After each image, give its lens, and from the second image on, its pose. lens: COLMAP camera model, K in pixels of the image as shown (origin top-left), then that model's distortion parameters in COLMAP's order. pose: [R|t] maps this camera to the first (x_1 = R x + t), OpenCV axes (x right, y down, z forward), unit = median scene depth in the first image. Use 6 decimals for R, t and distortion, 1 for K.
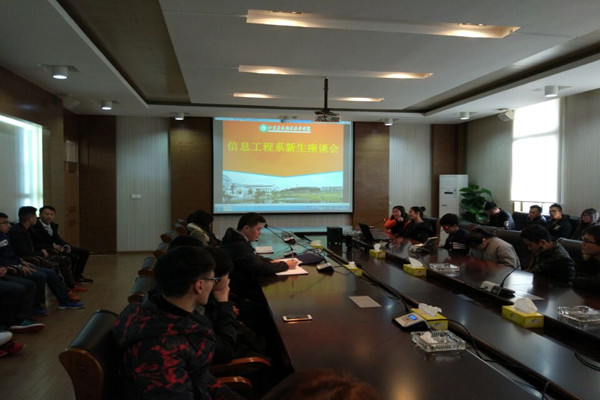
lens RADIAL K [[475.8, 0, 301.4], [0, 475.8, 202.1], [0, 0, 1]] dist [0.003065, -0.058396]
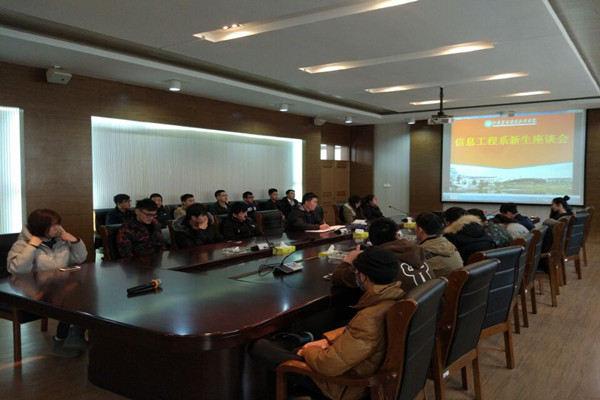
lens RADIAL K [[475.8, 0, 297.8], [0, 475.8, 199.3], [0, 0, 1]] dist [0.003065, -0.058396]
pose [[0.692768, 0.032125, -0.720444, 0.403277], [-0.024706, 0.999478, 0.020811, 0.004219], [0.720737, 0.003383, 0.693200, -0.058616]]
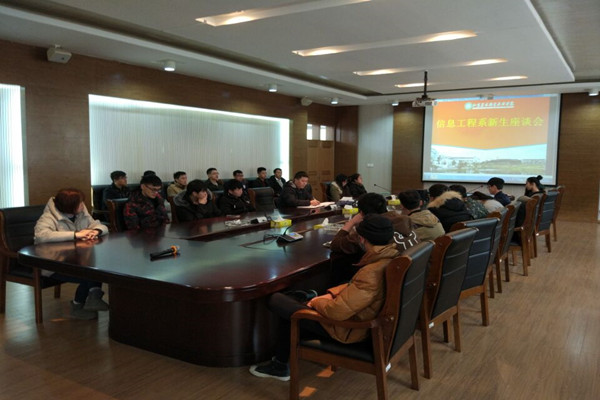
lens RADIAL K [[475.8, 0, 297.9], [0, 475.8, 200.7], [0, 0, 1]] dist [0.003065, -0.058396]
pose [[0.722455, 0.067377, -0.688128, 0.416826], [-0.031610, 0.997419, 0.064474, 0.007340], [0.690695, -0.024828, 0.722719, -0.094565]]
